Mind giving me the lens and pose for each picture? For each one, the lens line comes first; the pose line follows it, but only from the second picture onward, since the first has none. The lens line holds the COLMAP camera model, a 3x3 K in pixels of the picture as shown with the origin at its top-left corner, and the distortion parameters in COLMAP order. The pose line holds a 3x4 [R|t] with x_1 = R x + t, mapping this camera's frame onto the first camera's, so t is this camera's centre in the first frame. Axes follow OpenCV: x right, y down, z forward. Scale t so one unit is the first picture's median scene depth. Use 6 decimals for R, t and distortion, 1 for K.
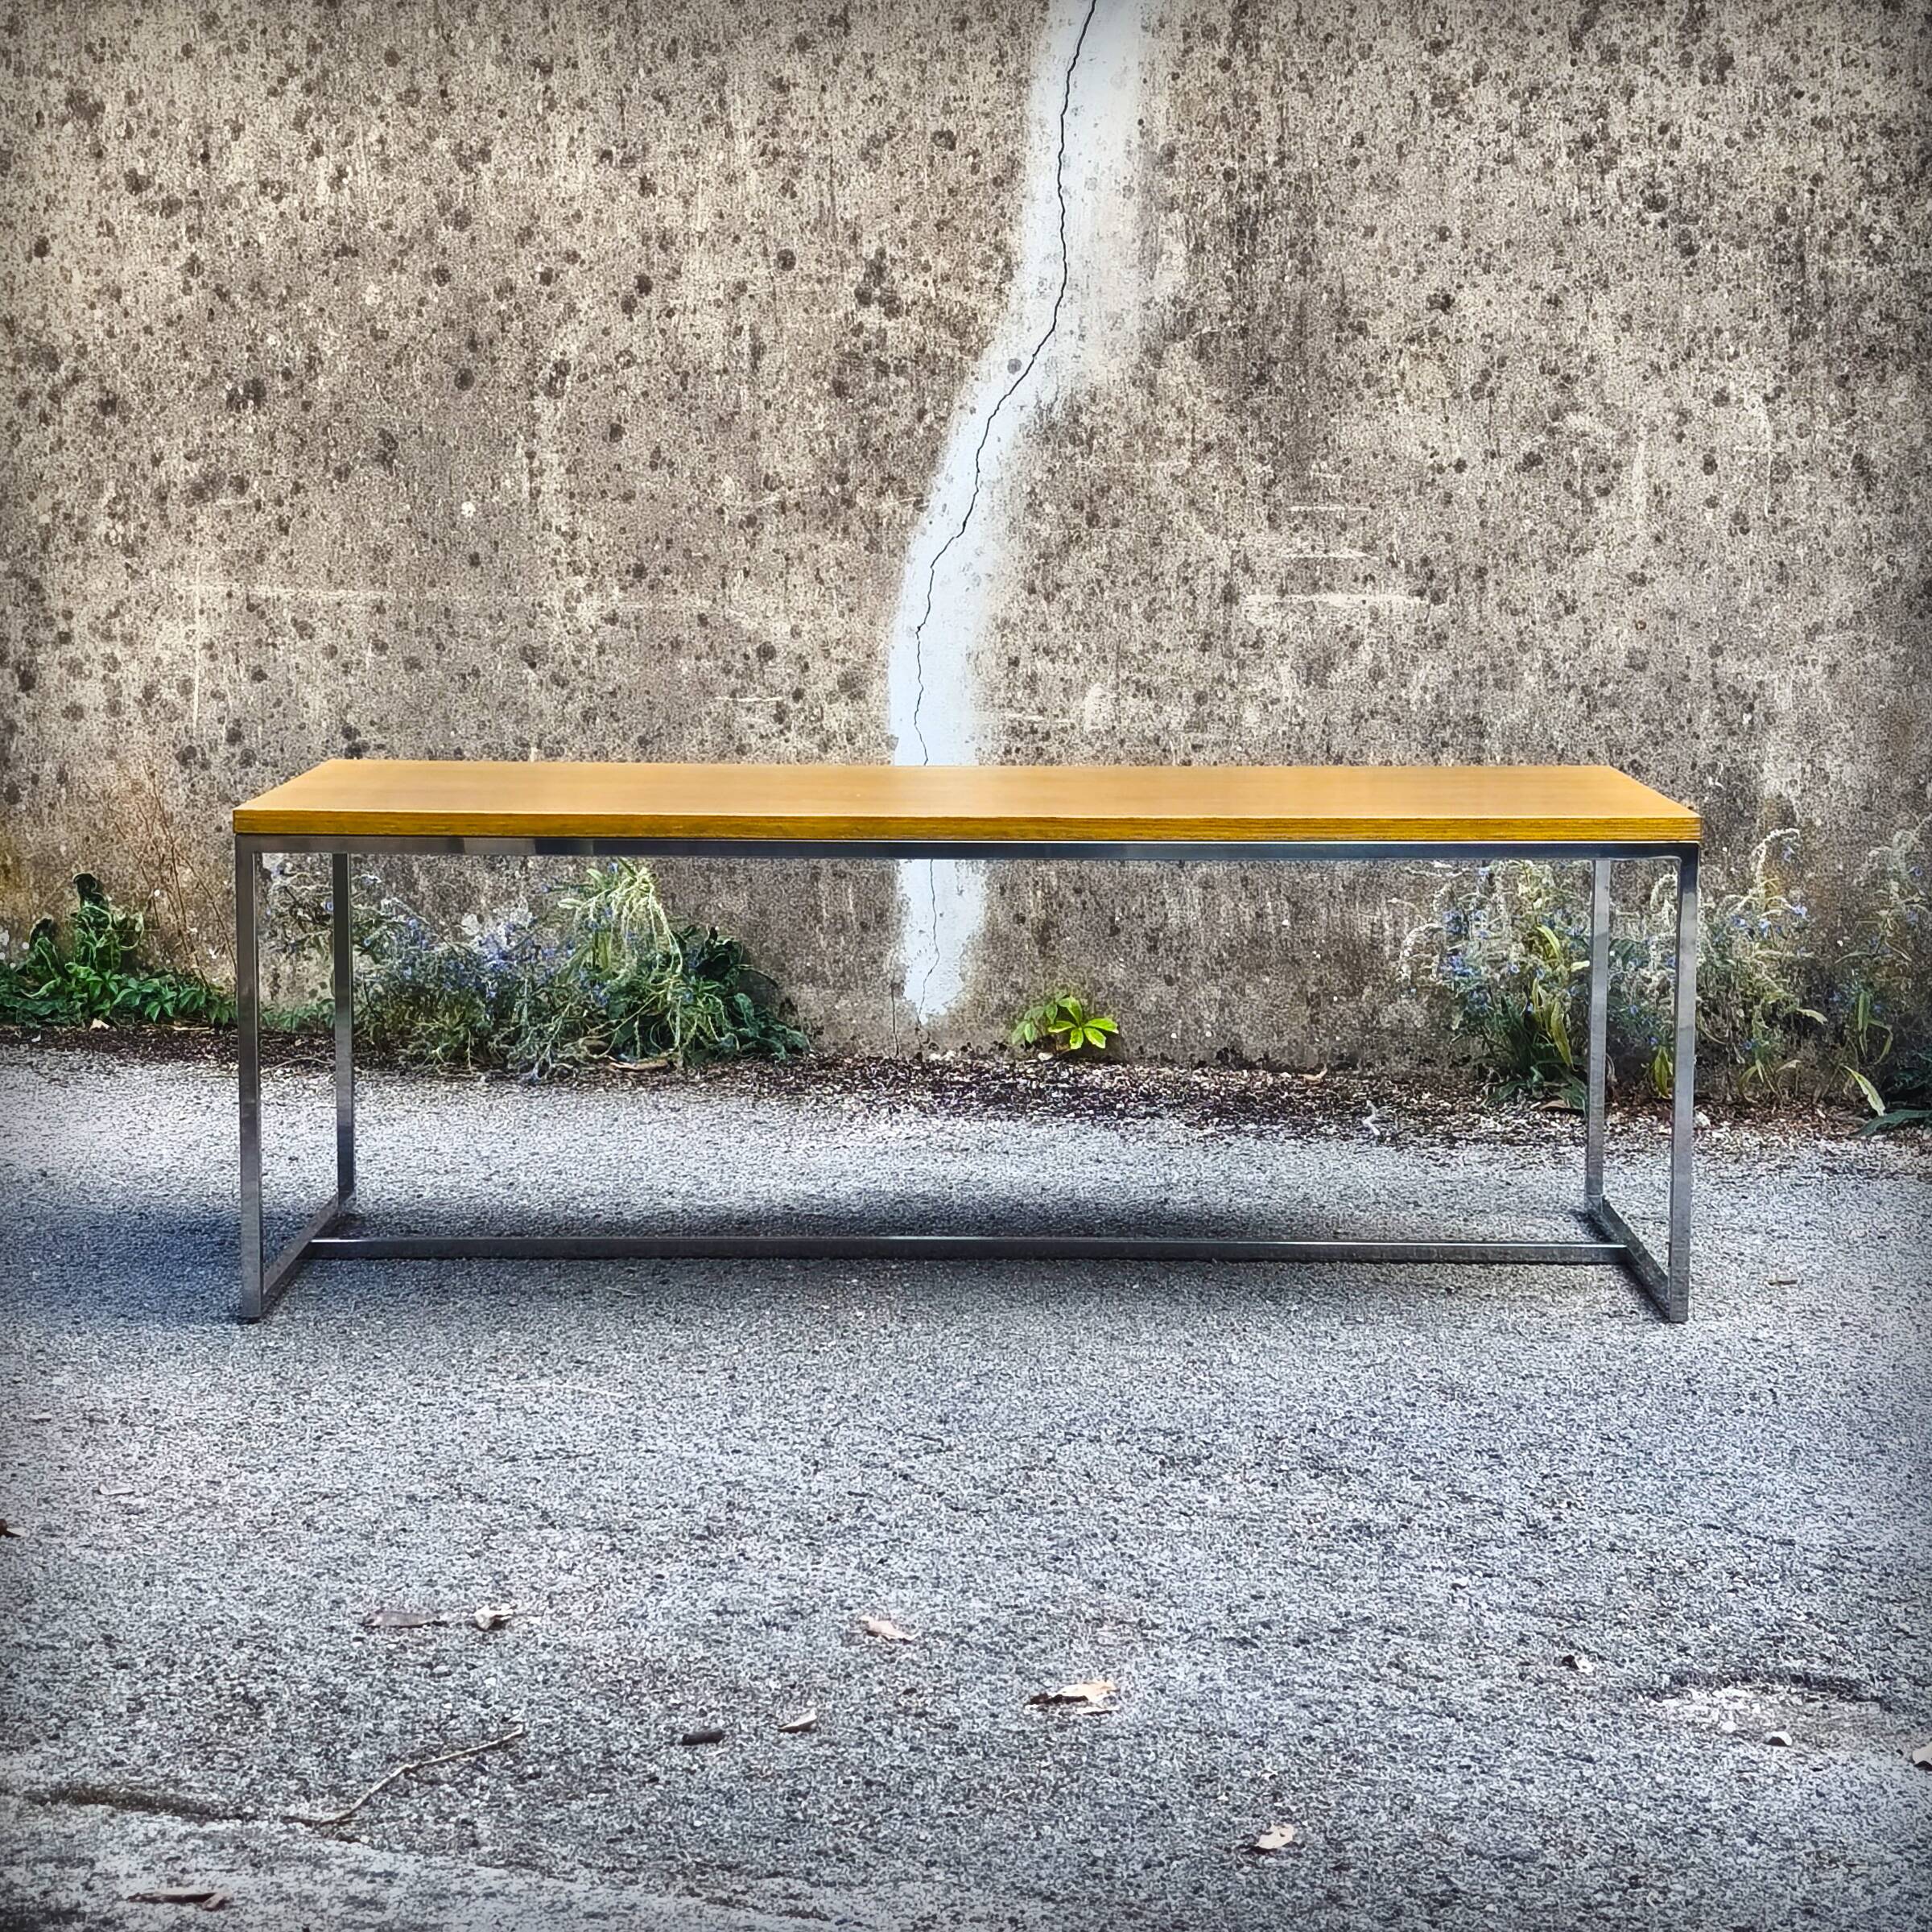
lens RADIAL K [[4502.8, 0, 1076.2], [0, 4502.8, 971.6], [0, 0, 1]] dist [0.284546, -1.519199]
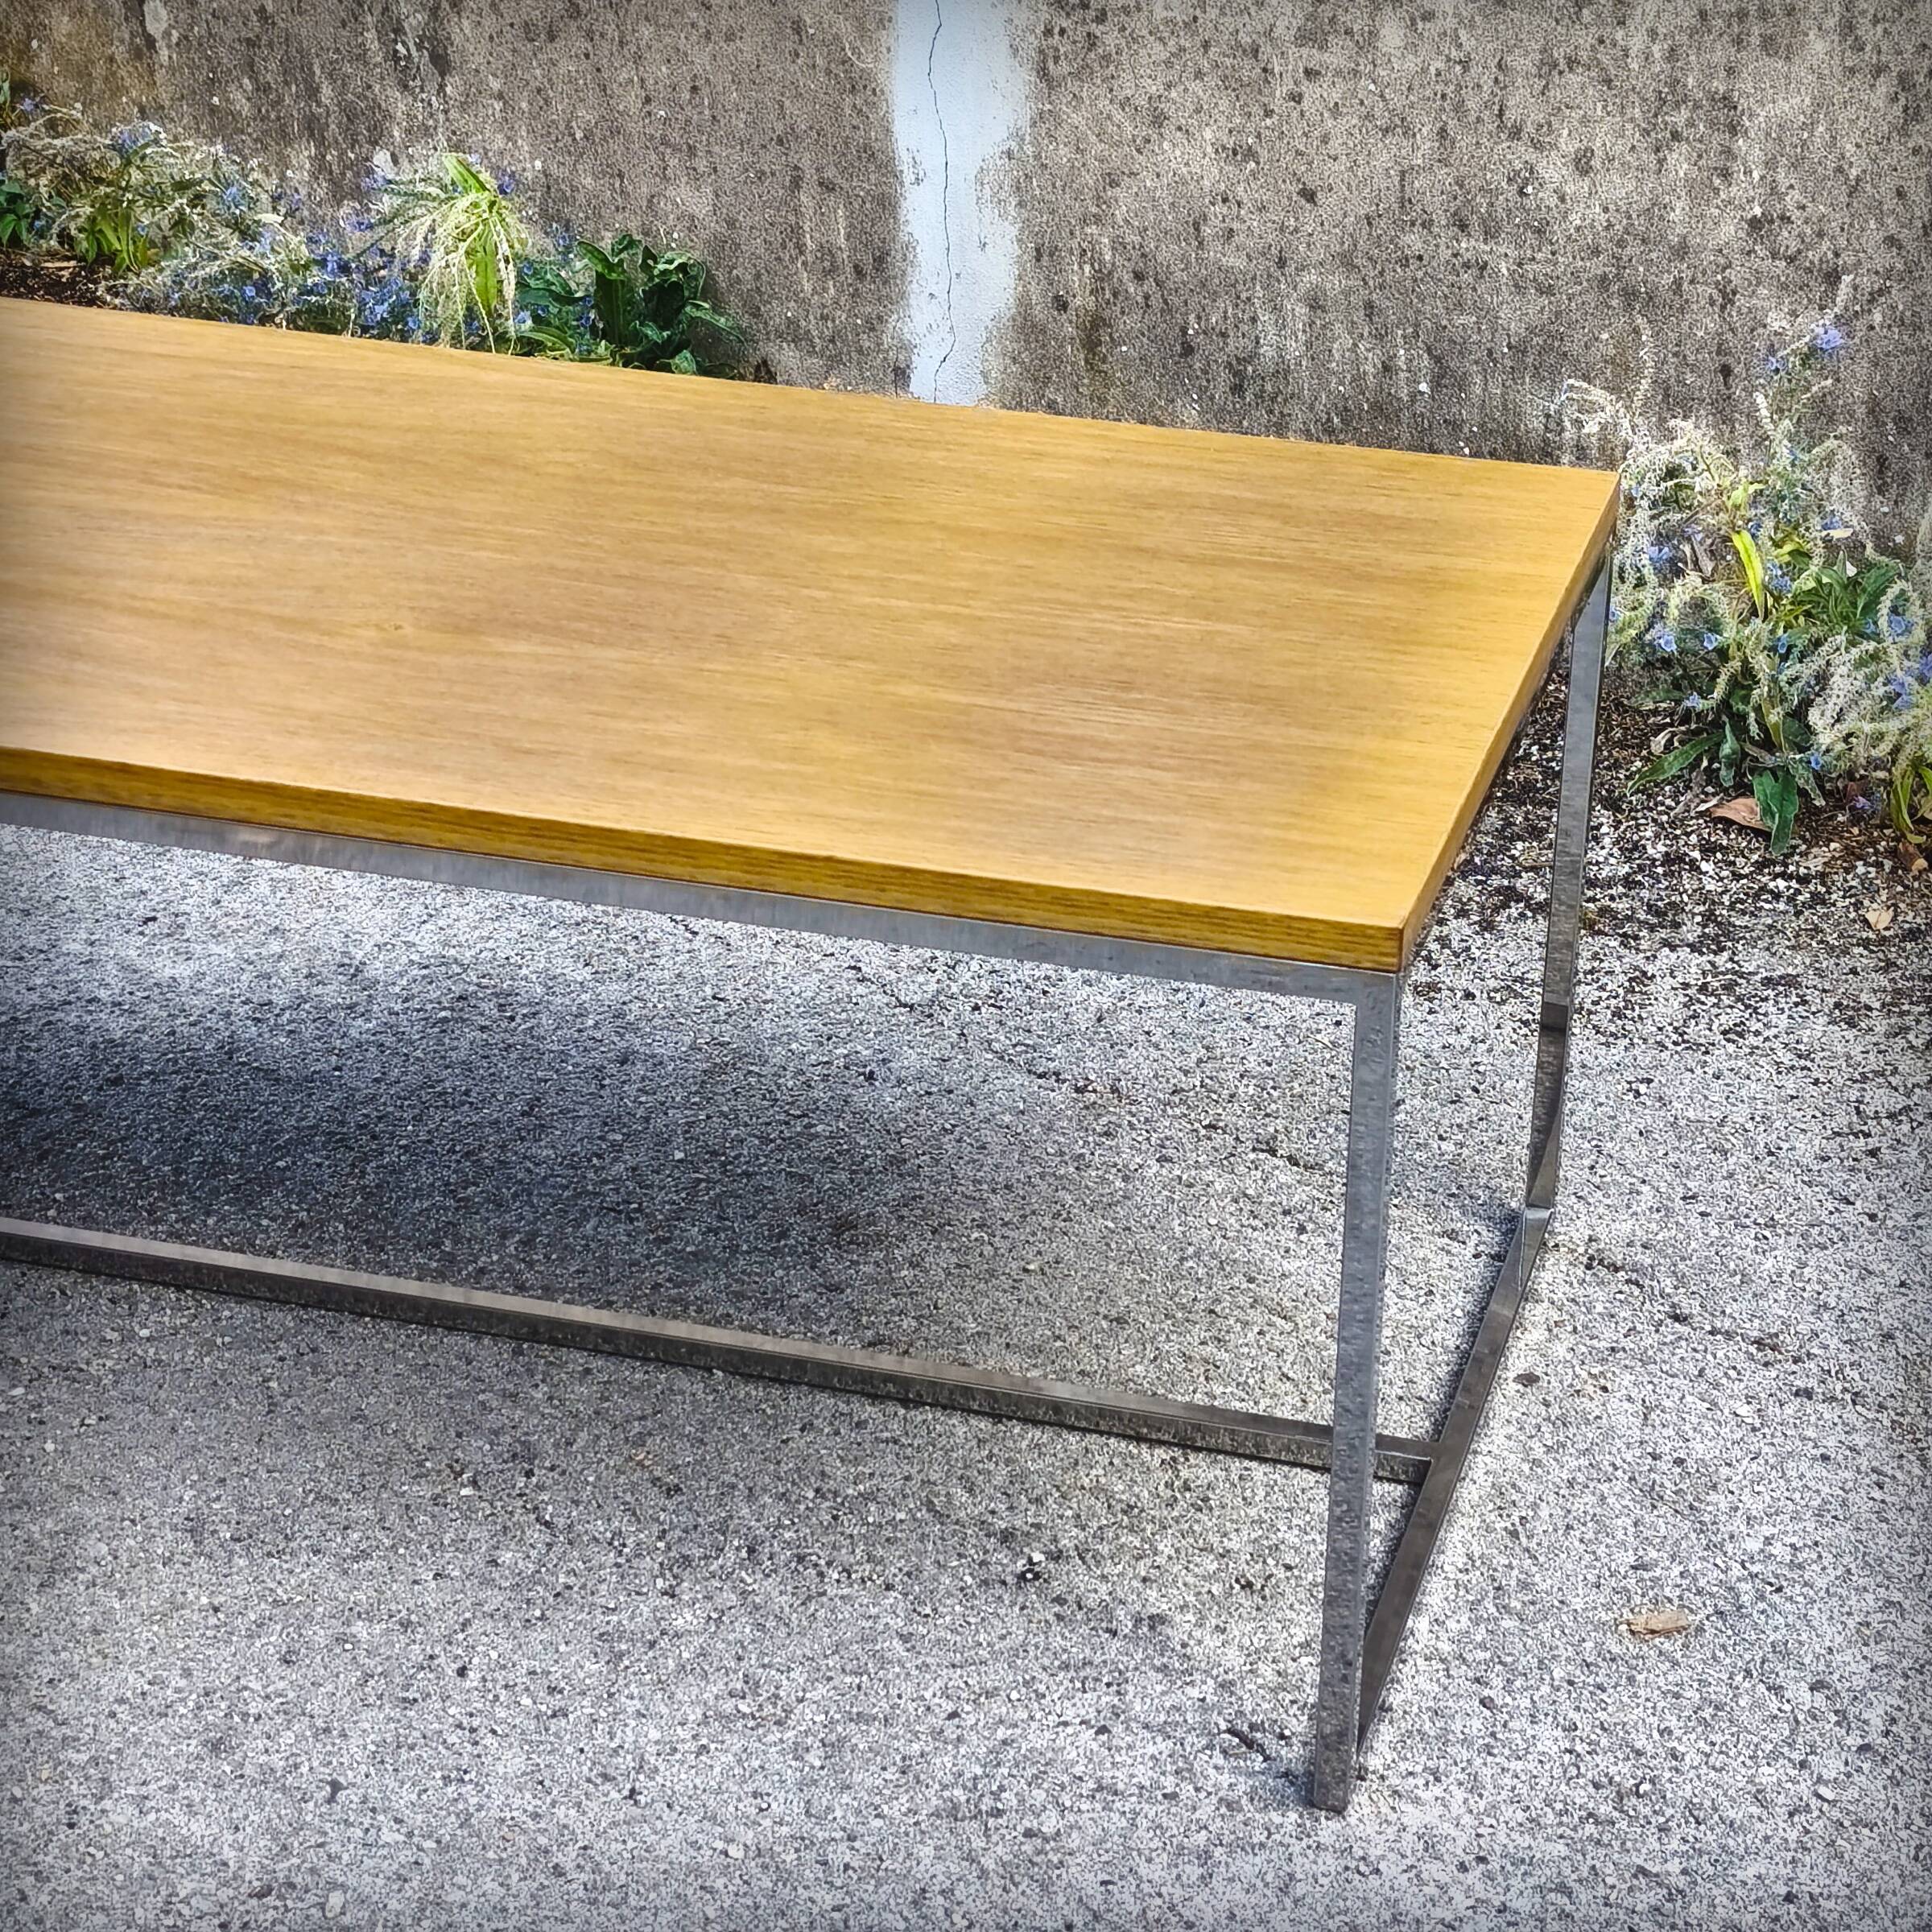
lens RADIAL K [[4276.8, 0, 1166.9], [0, 4276.8, 1135.4], [0, 0, 1]] dist [0.252762, -1.130825]
pose [[0.964810, 0.141235, -0.221797, 0.155937], [-0.053394, 0.931161, 0.360677, -0.124674], [0.257469, -0.336143, 0.905935, 0.421406]]
